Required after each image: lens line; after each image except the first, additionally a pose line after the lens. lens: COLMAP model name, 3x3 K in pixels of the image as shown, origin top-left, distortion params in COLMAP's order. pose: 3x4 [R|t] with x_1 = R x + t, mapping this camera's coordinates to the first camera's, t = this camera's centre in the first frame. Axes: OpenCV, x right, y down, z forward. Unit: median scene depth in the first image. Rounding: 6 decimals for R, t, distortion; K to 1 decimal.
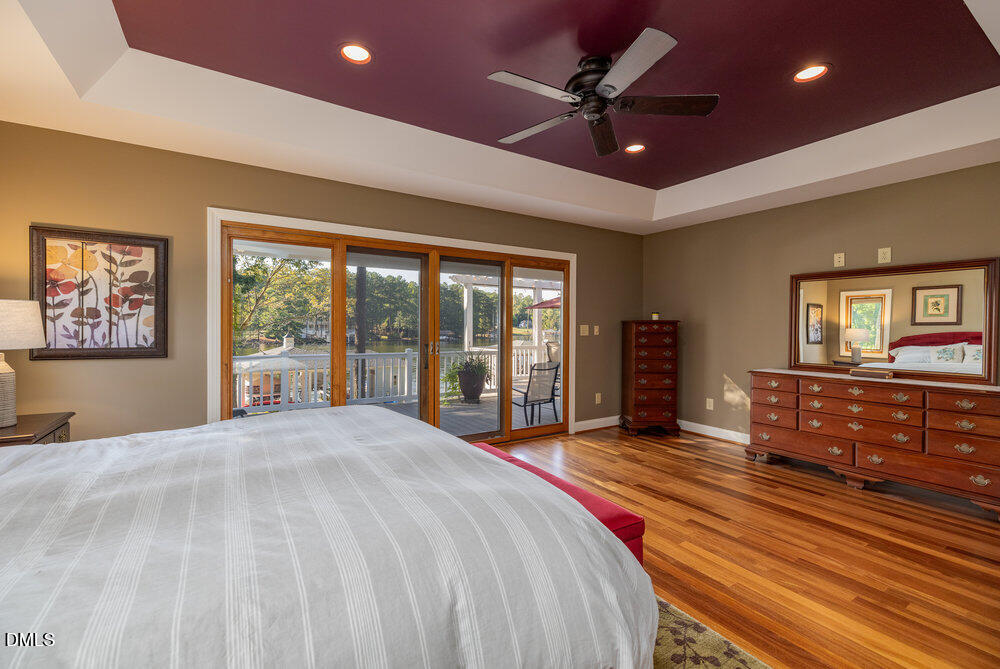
lens RADIAL K [[431.3, 0, 496.5], [0, 431.3, 333.0], [0, 0, 1]] dist [0.001522, 0.000136]
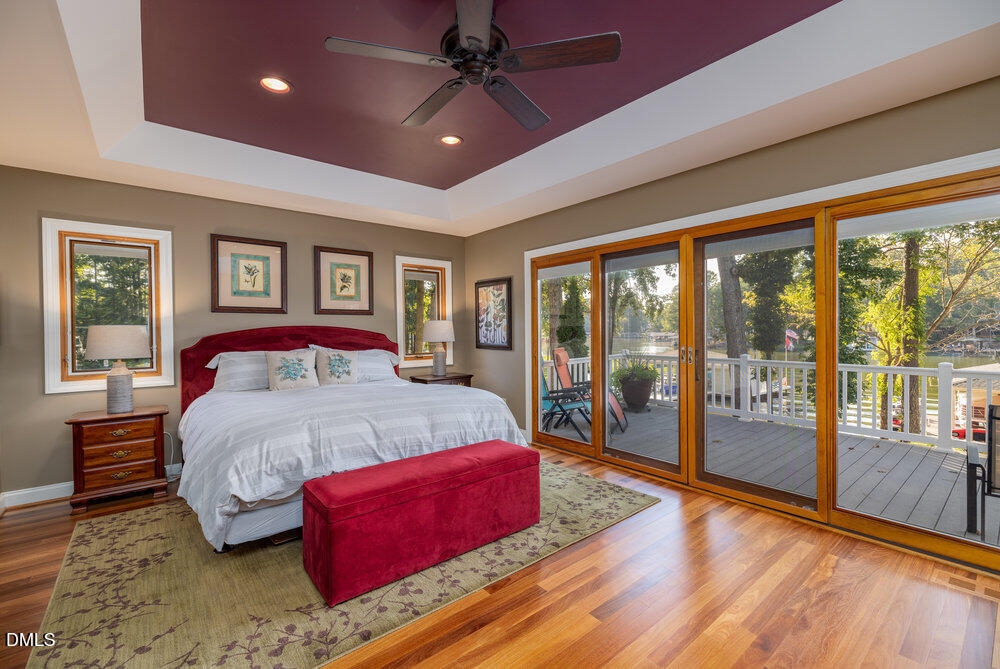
lens RADIAL K [[426.8, 0, 500.0], [0, 426.8, 334.5], [0, 0, 1]] dist [0.002740, 0.000288]
pose [[0.127367, -0.000294, -0.991856, 0.873542], [-0.004630, 0.999989, -0.000891, -0.000759], [0.991845, 0.004706, 0.127365, 0.788144]]
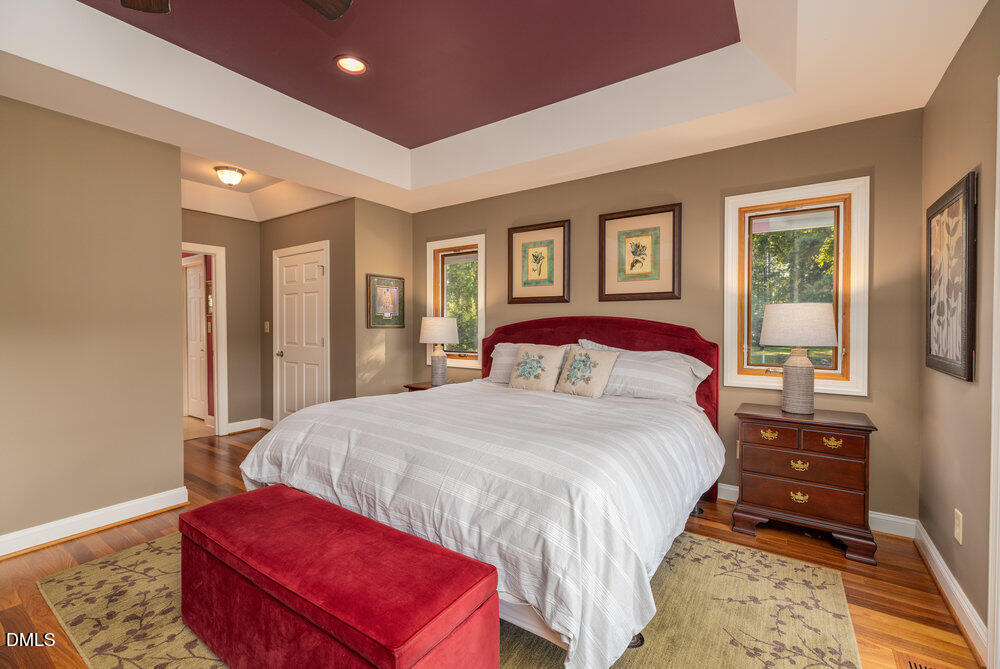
lens RADIAL K [[431.3, 0, 496.5], [0, 431.3, 333.0], [0, 0, 1]] dist [0.001522, 0.000136]
pose [[-0.918199, -0.000962, -0.396119, 0.035111], [-0.015079, 0.999357, 0.032526, -0.017628], [0.395833, 0.035839, -0.917623, 1.334012]]
